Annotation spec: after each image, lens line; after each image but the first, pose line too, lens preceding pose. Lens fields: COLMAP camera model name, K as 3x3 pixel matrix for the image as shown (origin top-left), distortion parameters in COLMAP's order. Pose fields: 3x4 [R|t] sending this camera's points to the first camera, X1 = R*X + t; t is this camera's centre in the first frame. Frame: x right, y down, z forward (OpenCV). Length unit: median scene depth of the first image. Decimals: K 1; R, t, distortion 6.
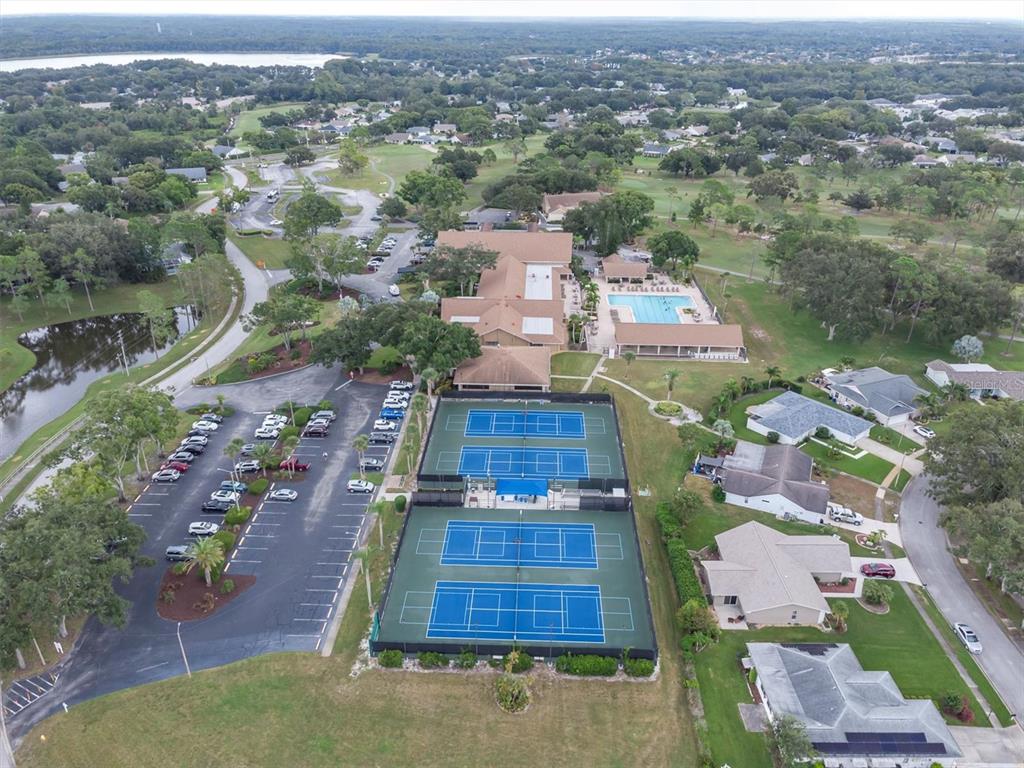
lens RADIAL K [[746.7, 0, 512.0], [0, 746.7, 384.0], [0, 0, 1]] dist [0.029000, -0.000300]
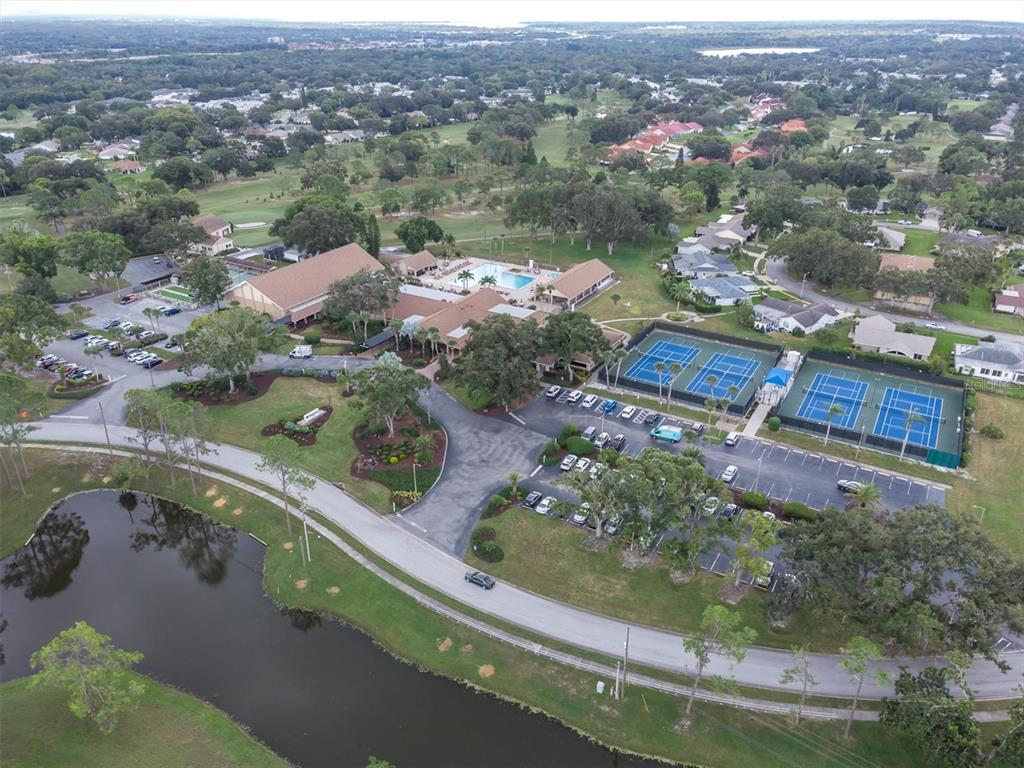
lens RADIAL K [[746.7, 0, 512.0], [0, 746.7, 384.0], [0, 0, 1]] dist [0.029000, -0.000300]
pose [[0.465985, -0.392163, 0.793137, -0.980101], [0.390018, 0.895663, 0.213714, -0.245956], [-0.794194, 0.209750, 0.570316, 0.488922]]
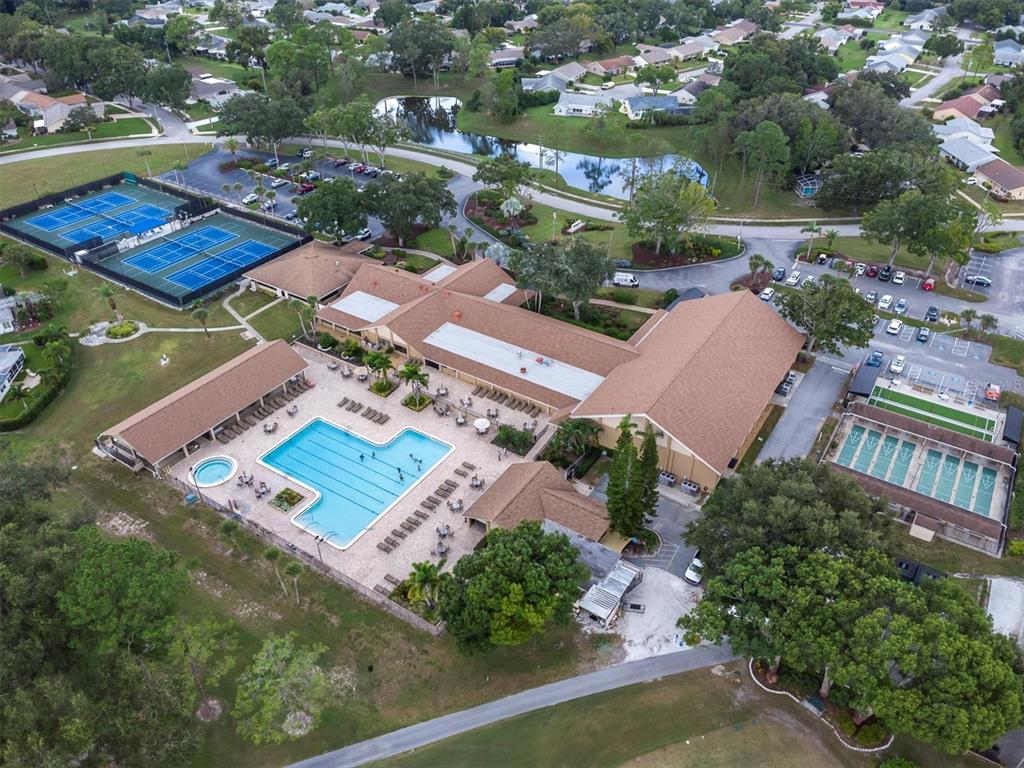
lens RADIAL K [[746.7, 0, 512.0], [0, 746.7, 384.0], [0, 0, 1]] dist [0.029000, -0.000300]
pose [[-0.511656, 0.496547, -0.701177, 0.618339], [-0.386368, 0.595948, 0.703965, -0.727365], [0.767416, 0.631100, -0.113071, 1.456668]]
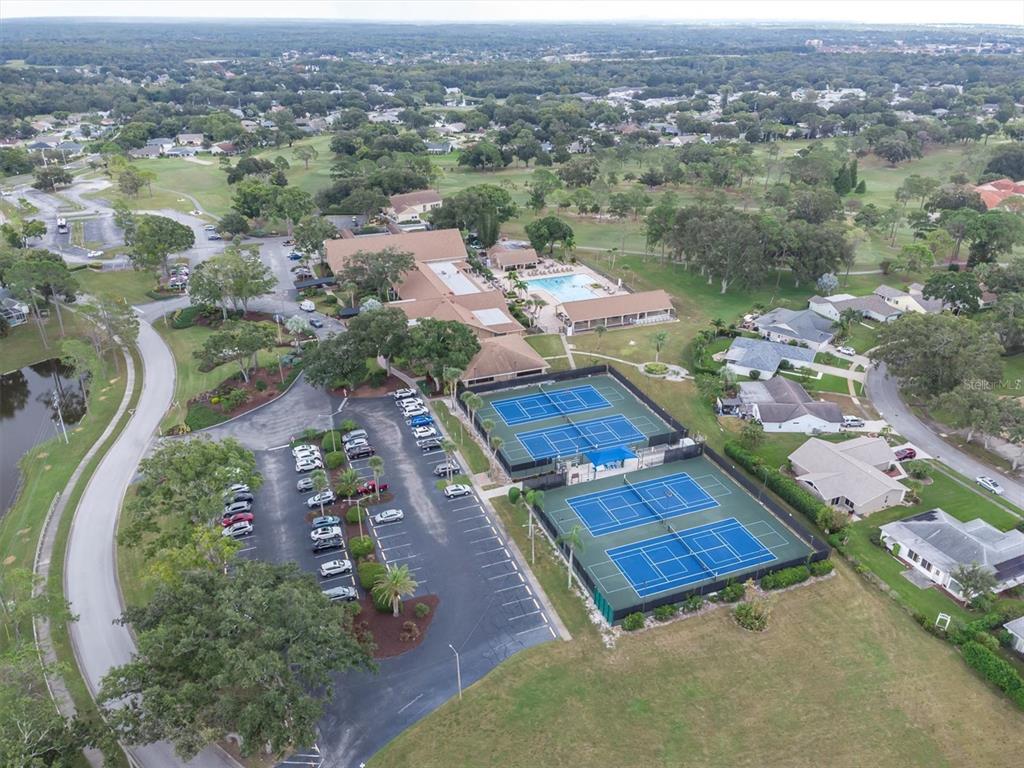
lens RADIAL K [[746.7, 0, 512.0], [0, 746.7, 384.0], [0, 0, 1]] dist [0.029000, -0.000300]
pose [[0.918678, -0.175887, 0.353687, -0.373074], [0.176660, 0.983803, 0.030377, -0.015466], [-0.353302, 0.034576, 0.934870, 0.036001]]
